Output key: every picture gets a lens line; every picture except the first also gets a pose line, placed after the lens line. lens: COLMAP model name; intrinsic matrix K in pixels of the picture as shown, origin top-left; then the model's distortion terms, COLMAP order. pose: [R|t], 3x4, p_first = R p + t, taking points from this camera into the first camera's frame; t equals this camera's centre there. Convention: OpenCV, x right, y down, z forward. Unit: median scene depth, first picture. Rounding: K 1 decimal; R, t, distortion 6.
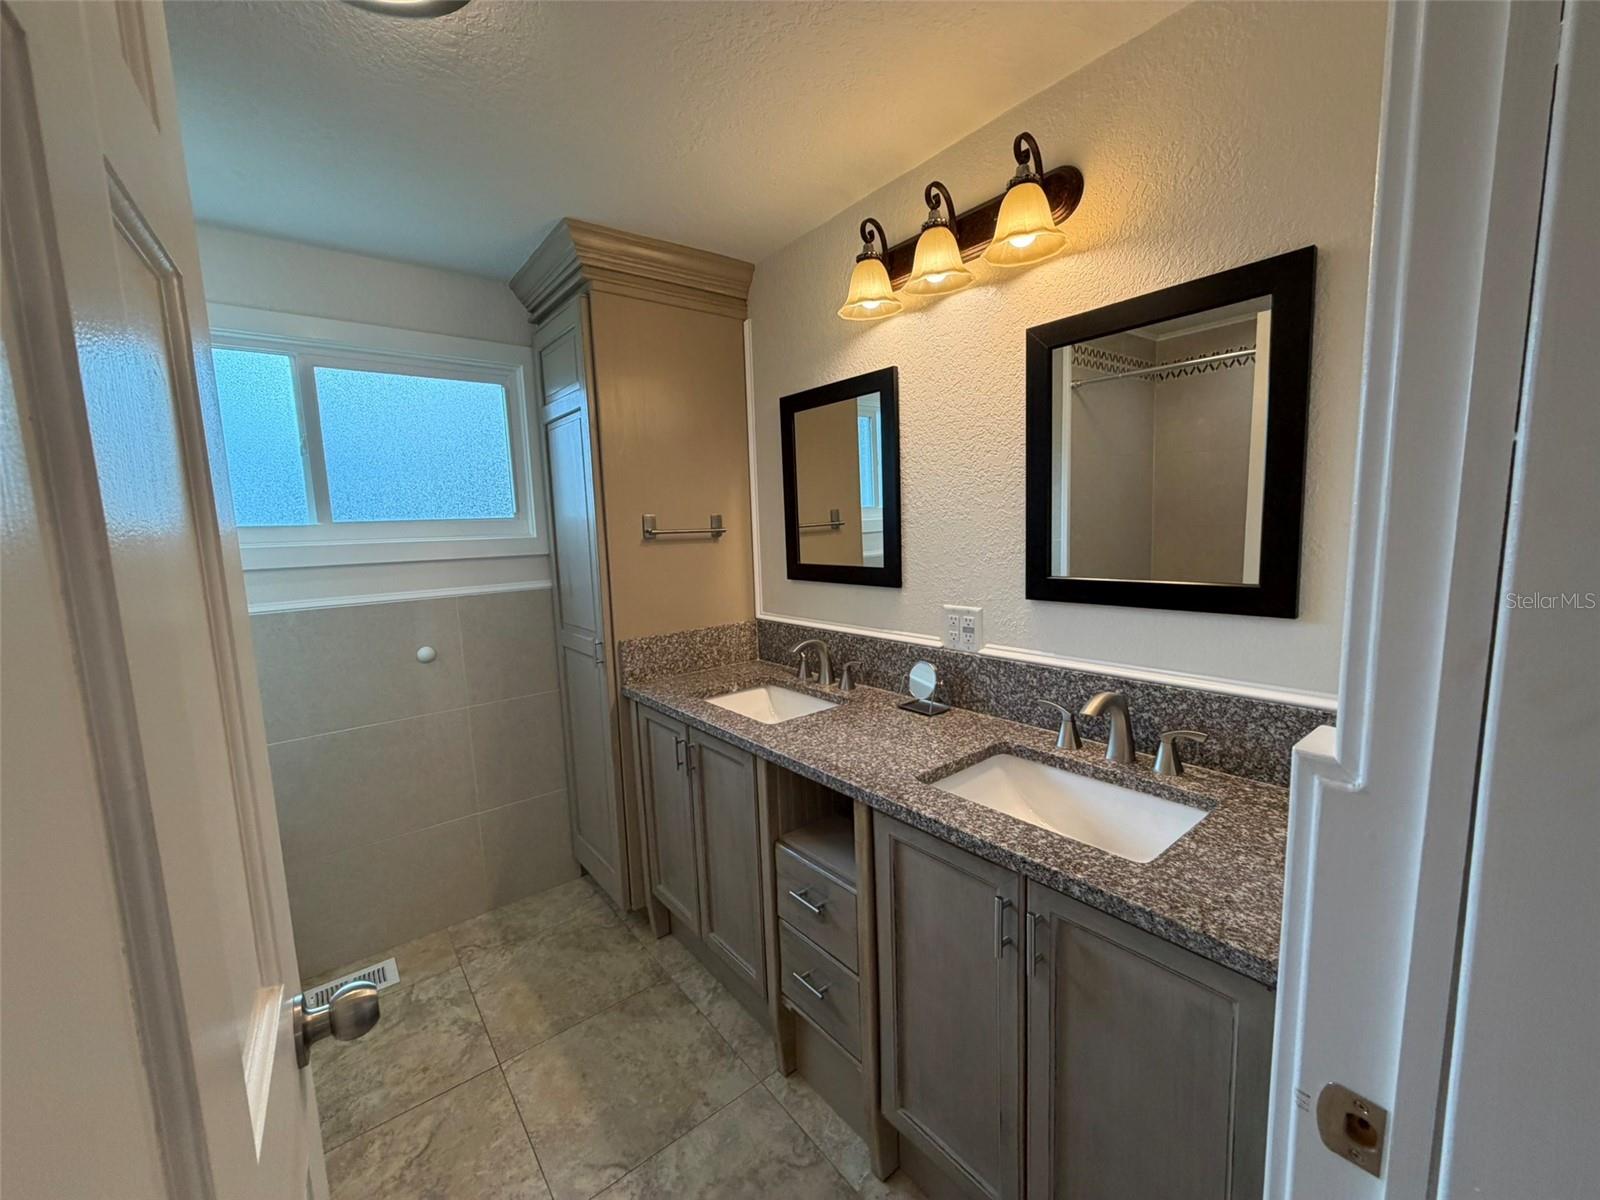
lens RADIAL K [[638.5, 0, 798.4], [0, 638.5, 601.6], [0, 0, 1]] dist [-0.000101, 0.000415]
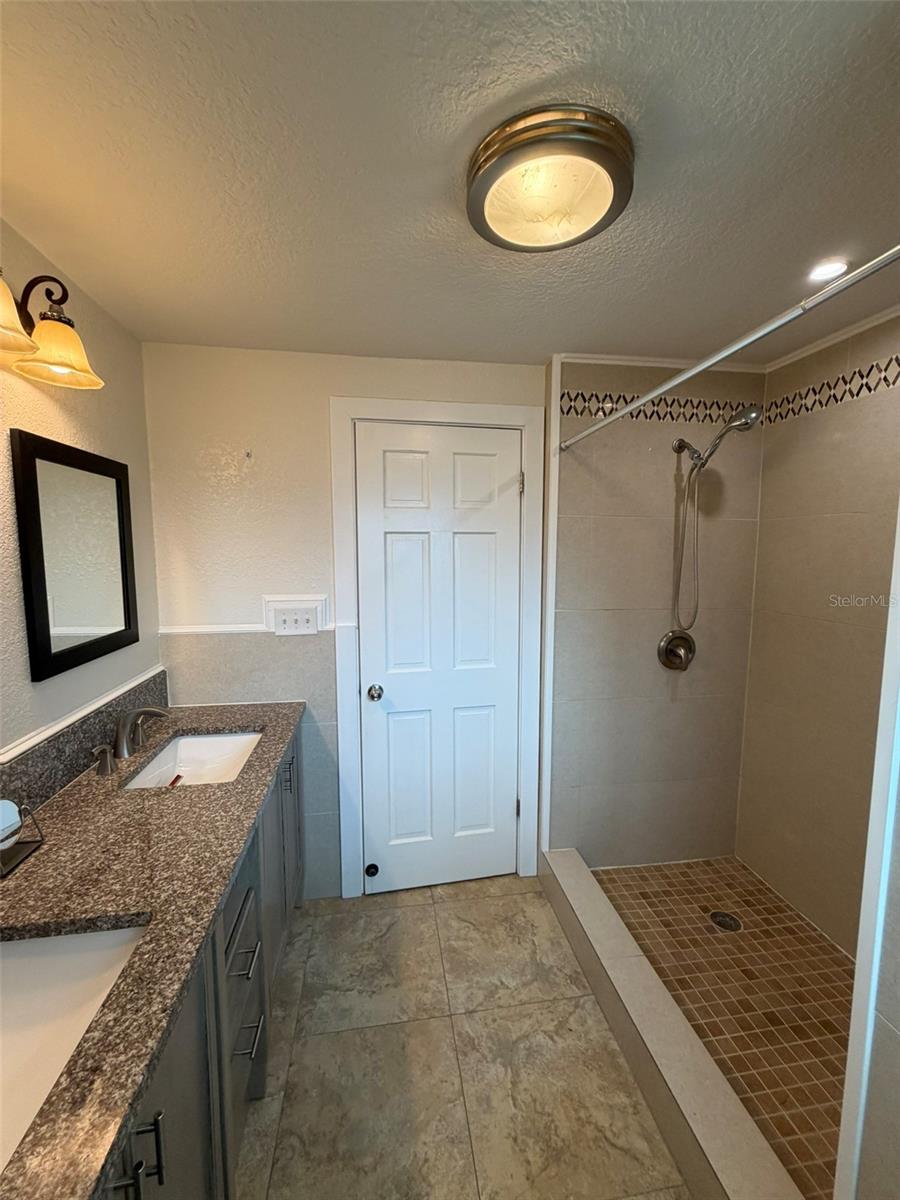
lens RADIAL K [[478.9, 0, 451.7], [0, 478.9, 602.4], [0, 0, 1]] dist [-0.000101, 0.000415]
pose [[-0.870620, -0.018242, 0.491618, -0.571801], [0.092574, 0.975385, 0.200134, -0.208267], [-0.483168, 0.219752, -0.847501, 1.201569]]
